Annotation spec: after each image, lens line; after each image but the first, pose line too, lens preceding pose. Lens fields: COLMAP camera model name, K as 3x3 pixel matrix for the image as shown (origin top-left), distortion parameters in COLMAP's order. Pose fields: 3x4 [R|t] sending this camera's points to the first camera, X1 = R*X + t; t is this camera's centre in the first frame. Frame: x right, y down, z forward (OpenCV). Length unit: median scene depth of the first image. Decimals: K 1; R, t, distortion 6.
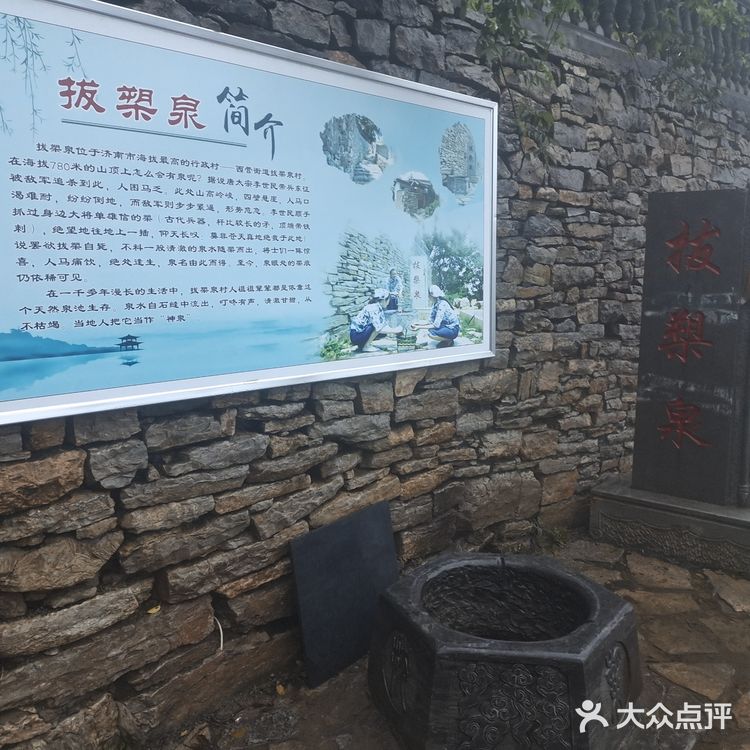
lens RADIAL K [[762.2, 0, 375.0], [0, 762.2, 375.0], [0, 0, 1]] dist [0.001624, -0.015431]
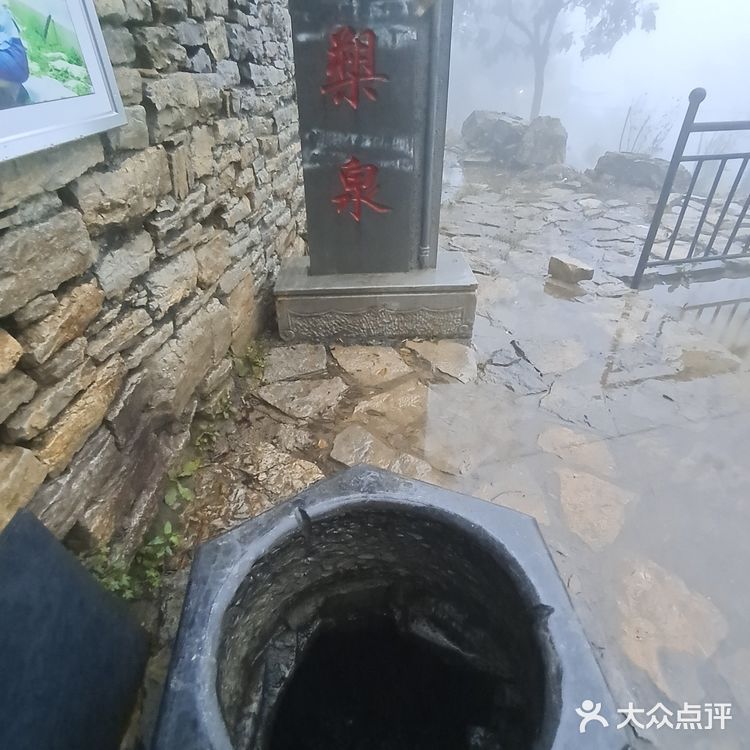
lens RADIAL K [[483.4, 0, 369.1], [0, 483.4, 381.4], [0, 0, 1]] dist [-0.041649, 0.021058]
pose [[0.743778, -0.395558, 0.538820, 0.038004], [0.109102, 0.867135, 0.485977, -0.011065], [-0.659462, -0.302673, 0.688112, 0.579838]]
